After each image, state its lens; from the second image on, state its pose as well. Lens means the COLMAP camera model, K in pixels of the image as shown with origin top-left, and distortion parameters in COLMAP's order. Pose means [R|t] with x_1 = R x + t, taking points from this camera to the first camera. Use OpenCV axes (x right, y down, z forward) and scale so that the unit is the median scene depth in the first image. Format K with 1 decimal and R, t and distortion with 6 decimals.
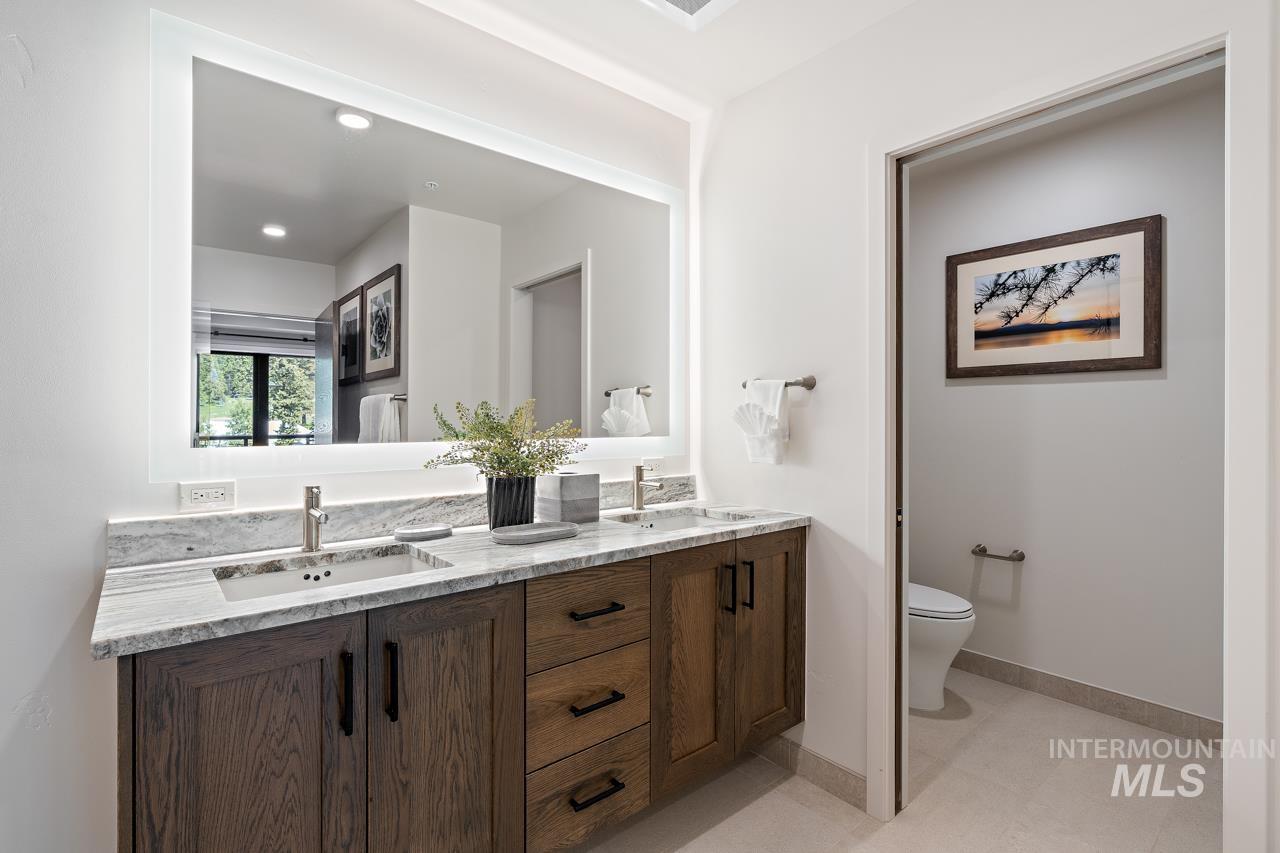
lens RADIAL K [[600.7, 0, 640.1], [0, 600.7, 415.8], [0, 0, 1]] dist [-0.000285, 0.000058]
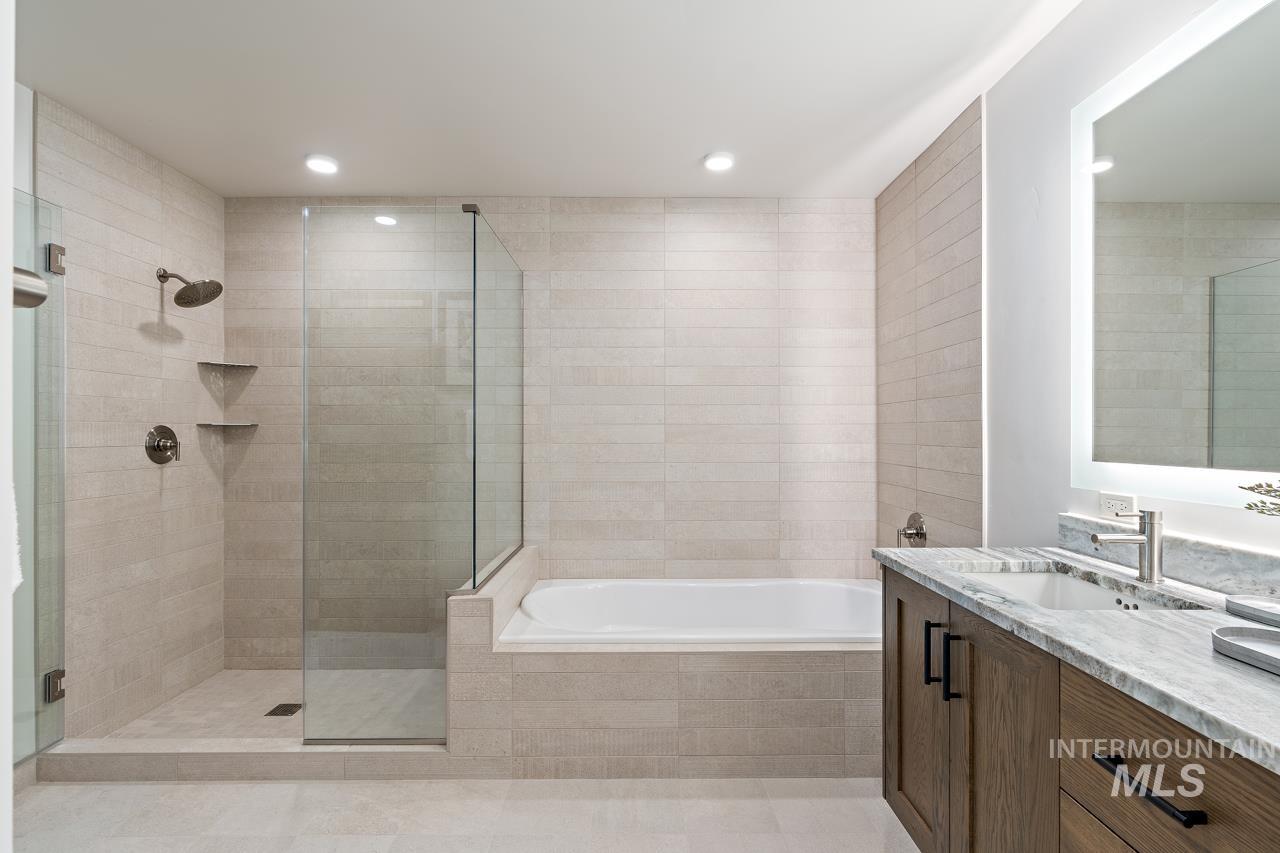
lens RADIAL K [[581.6, 0, 637.6], [0, 581.6, 420.0], [0, 0, 1]] dist [-0.002474, 0.000147]
pose [[-0.634343, -0.018125, -0.772839, 0.662623], [0.000727, 0.999711, -0.024042, -0.000376], [0.773051, -0.015812, -0.634146, 1.004206]]
